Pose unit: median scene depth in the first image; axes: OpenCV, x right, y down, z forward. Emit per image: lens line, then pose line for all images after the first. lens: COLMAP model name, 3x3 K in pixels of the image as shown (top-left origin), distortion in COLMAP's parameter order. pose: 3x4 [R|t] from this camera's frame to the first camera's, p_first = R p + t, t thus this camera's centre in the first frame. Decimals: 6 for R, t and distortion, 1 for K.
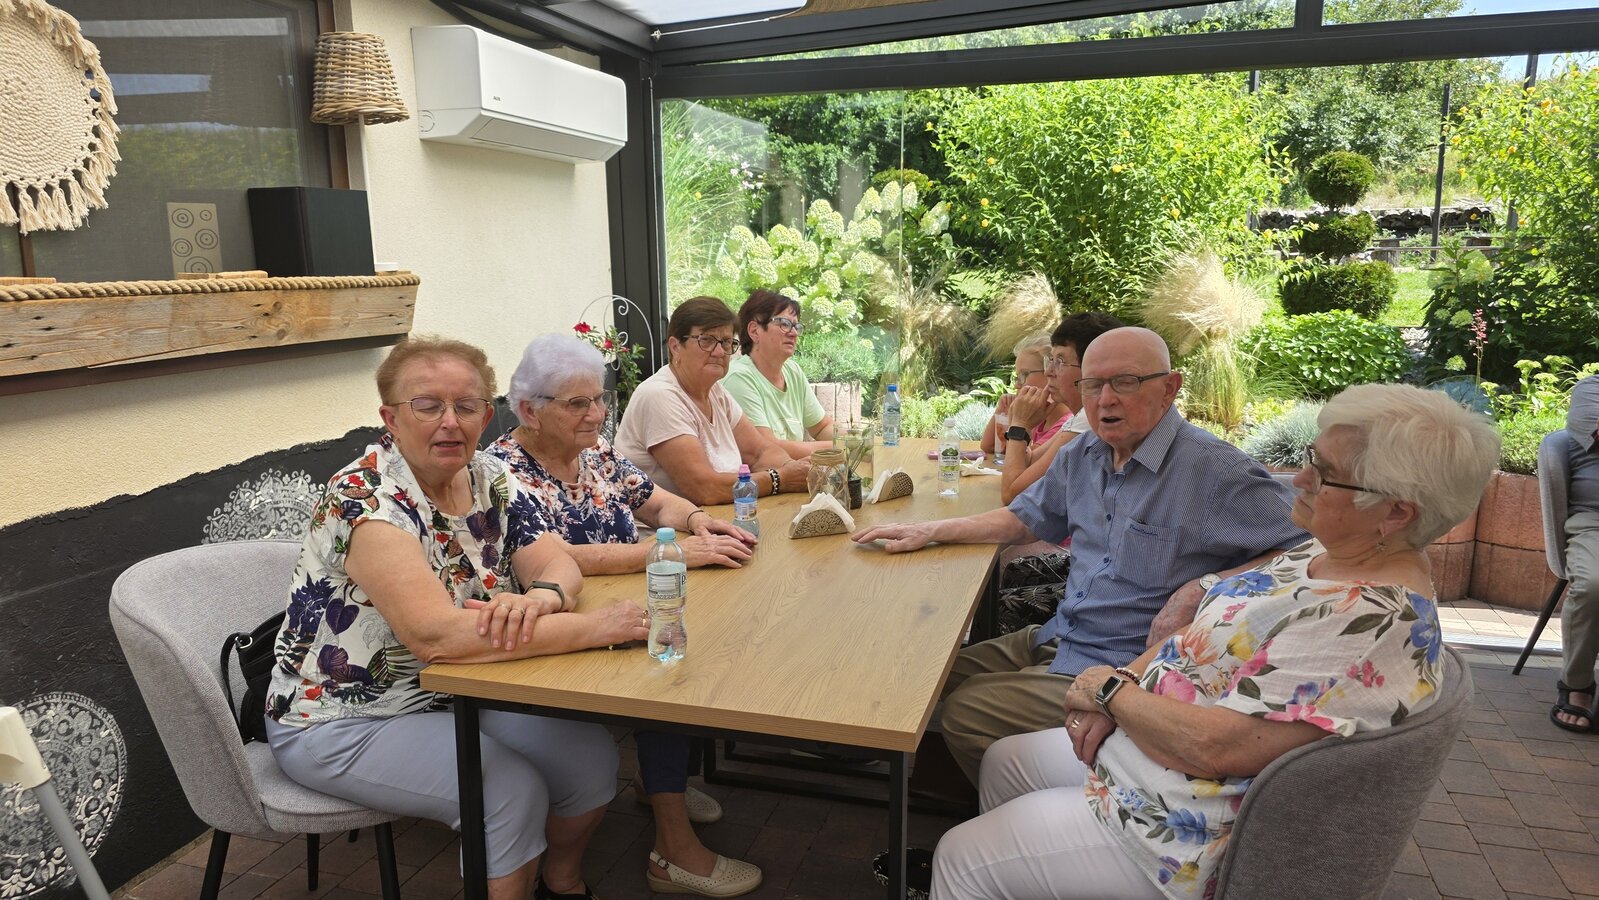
lens RADIAL K [[1091.4, 0, 834.5], [0, 1091.4, 457.3], [0, 0, 1]] dist [0.094589, -0.098486]
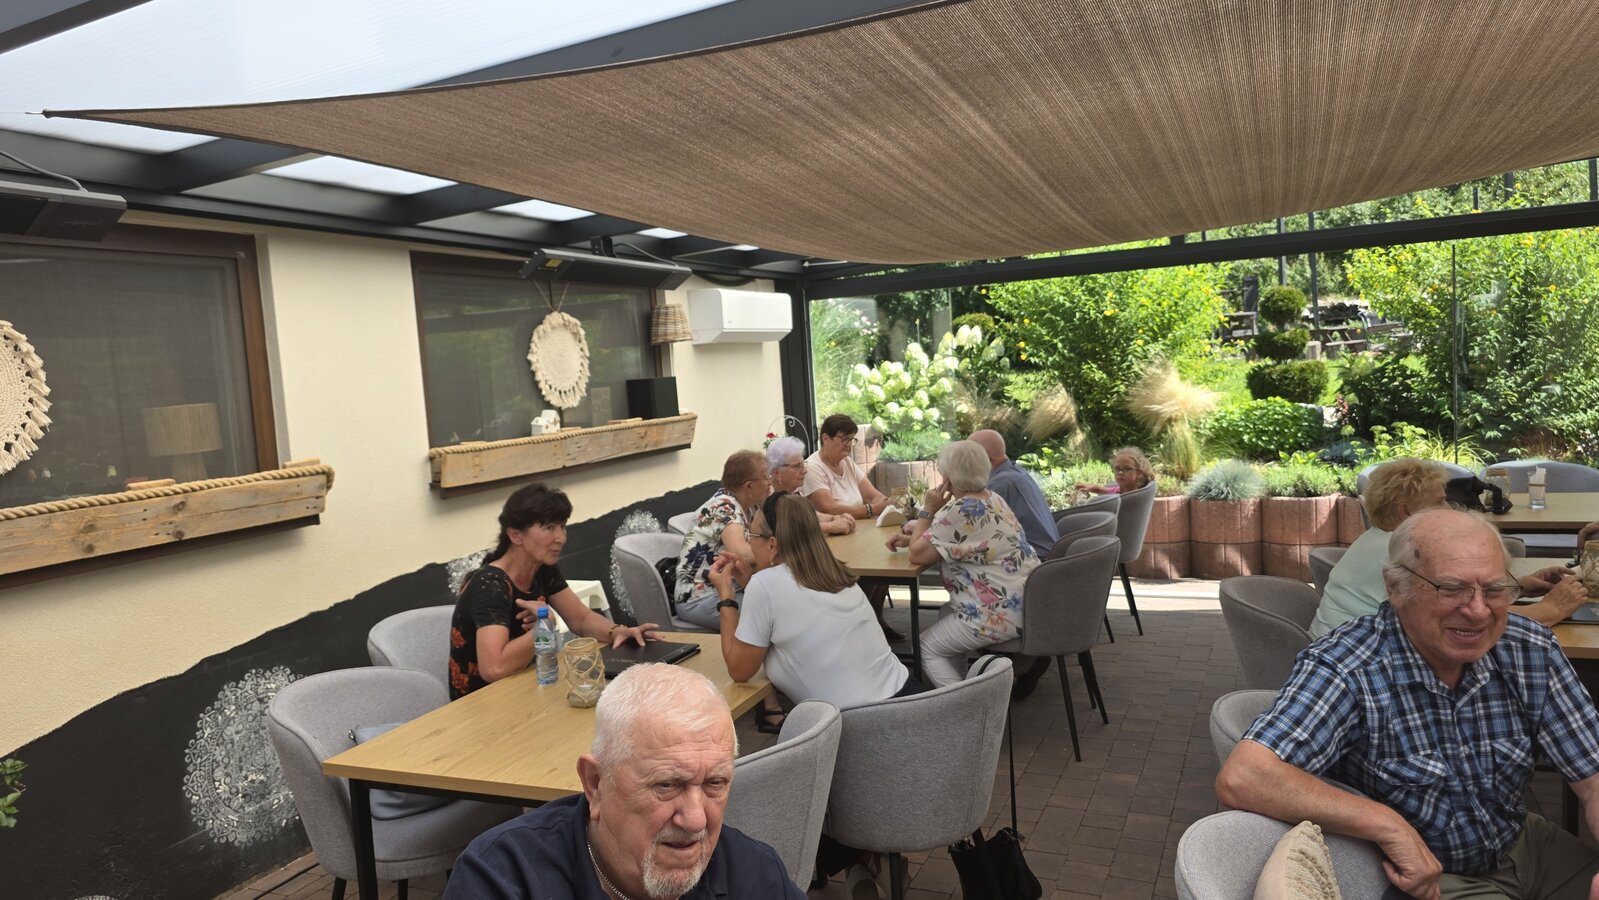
lens RADIAL K [[1110.5, 0, 839.6], [0, 1110.5, 467.5], [0, 0, 1]] dist [0.099130, -0.172287]
pose [[0.991246, -0.046683, -0.123499, 0.099869], [0.036742, 0.995989, -0.081584, 0.084139], [0.126812, 0.076332, 0.988985, -0.755715]]
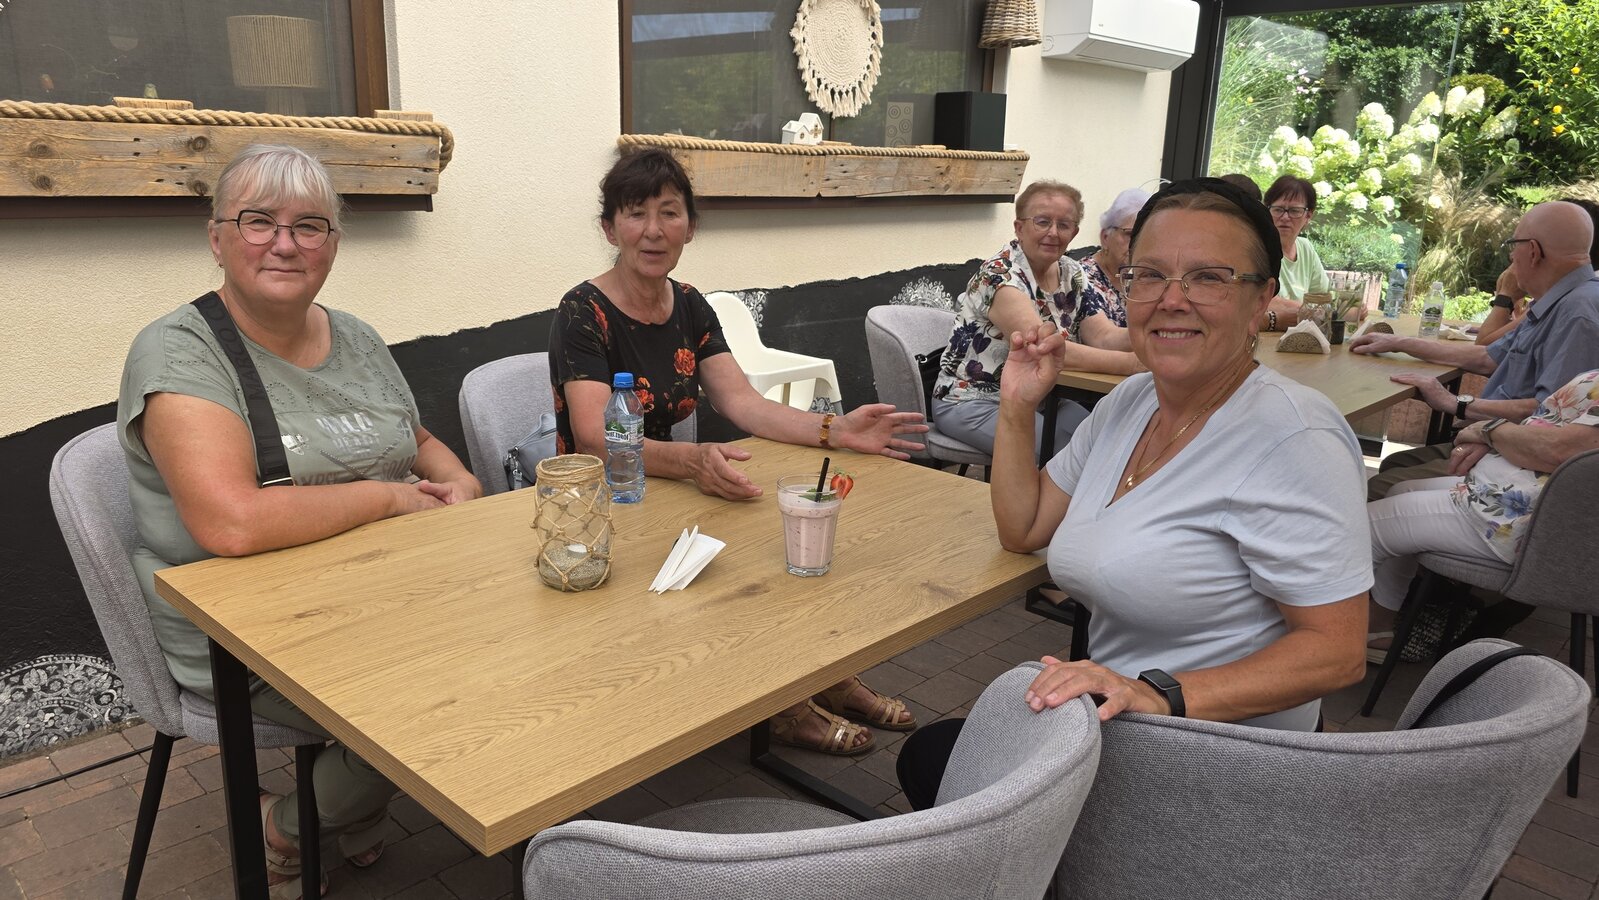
lens RADIAL K [[1113.0, 0, 799.5], [0, 1113.0, 450.0], [0, 0, 1]] dist [0.071387, -0.080243]
pose [[0.881248, 0.144906, -0.449894, 0.057322], [-0.116467, 0.989069, 0.090434, 0.093204], [0.458080, -0.027297, 0.888492, -0.346453]]
